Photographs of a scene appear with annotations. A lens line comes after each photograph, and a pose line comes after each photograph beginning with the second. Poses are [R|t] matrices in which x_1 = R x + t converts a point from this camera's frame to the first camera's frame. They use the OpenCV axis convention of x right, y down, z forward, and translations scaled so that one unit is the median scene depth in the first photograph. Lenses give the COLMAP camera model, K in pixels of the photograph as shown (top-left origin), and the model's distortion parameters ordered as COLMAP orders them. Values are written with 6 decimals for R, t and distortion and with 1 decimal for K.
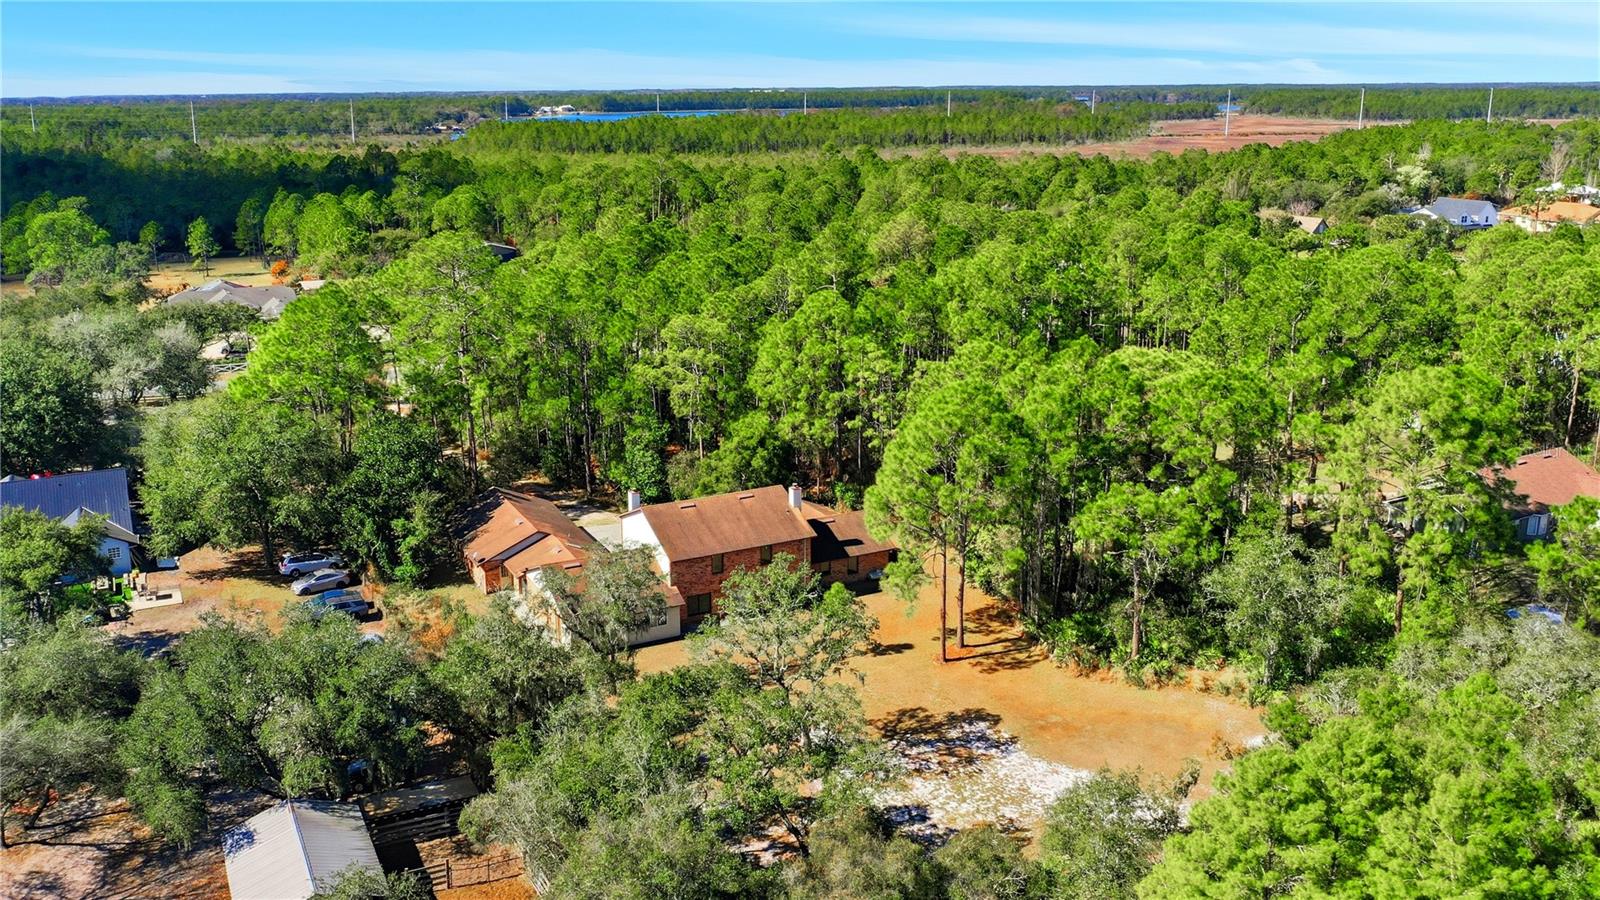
lens RADIAL K [[1248.3, 0, 800.0], [0, 1248.3, 450.0], [0, 0, 1]] dist [-0.002074, 0.002933]
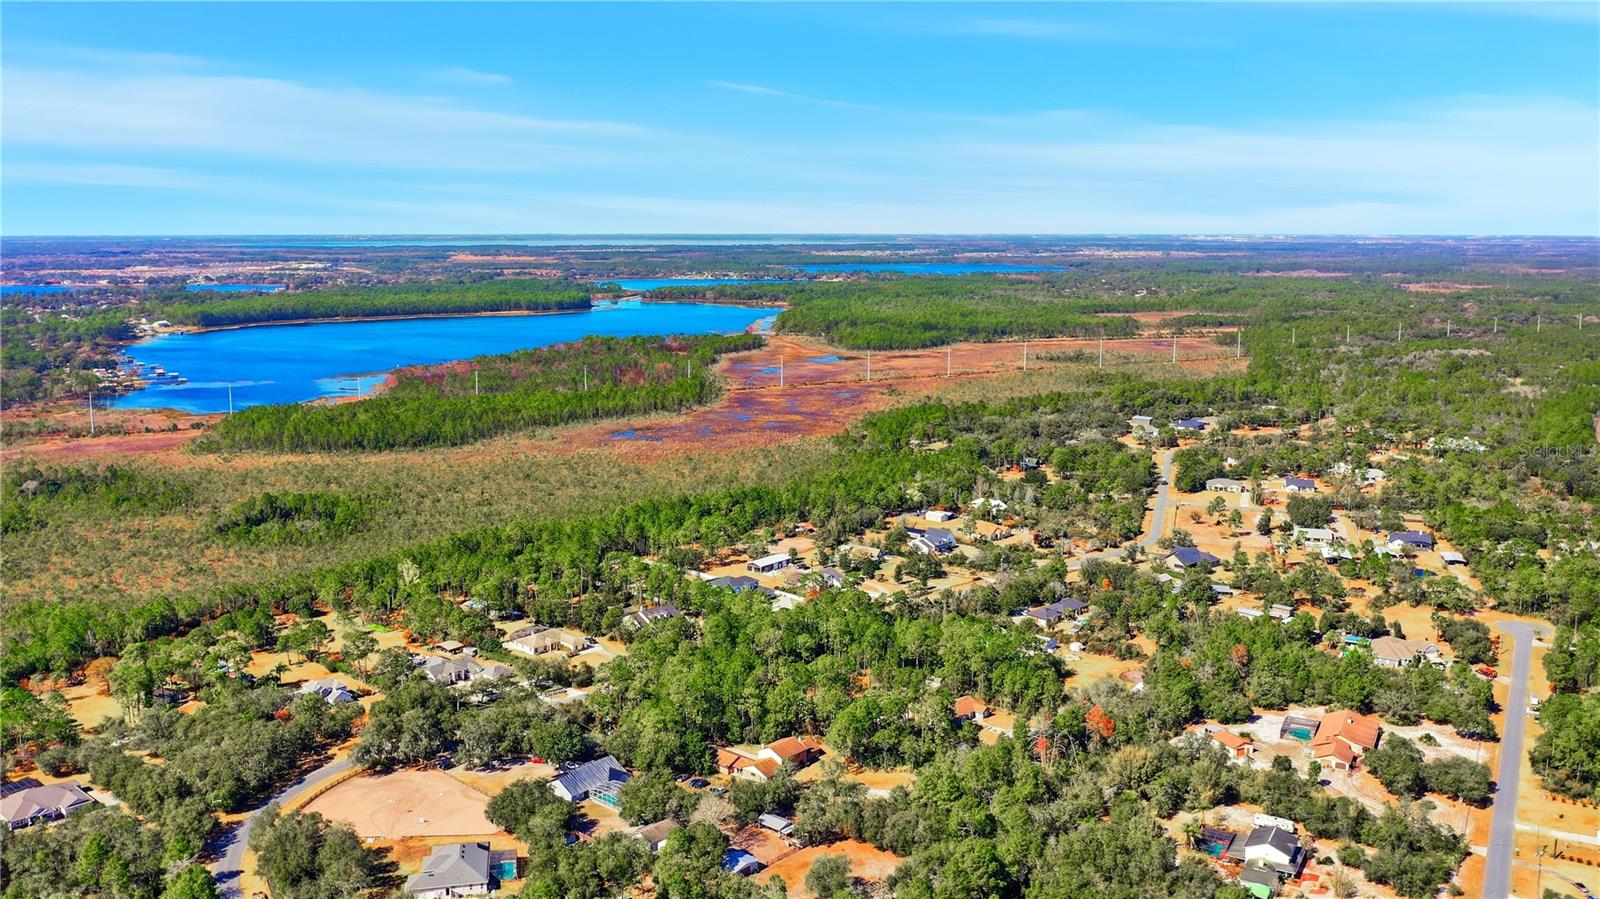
lens RADIAL K [[1248.3, 0, 800.0], [0, 1248.3, 449.5], [0, 0, 1]] dist [-0.002074, 0.002933]
pose [[0.931931, -0.054371, 0.358535, -1.588944], [0.092559, 0.991612, -0.090210, -0.599131], [-0.350623, 0.117255, 0.929147, -3.254409]]
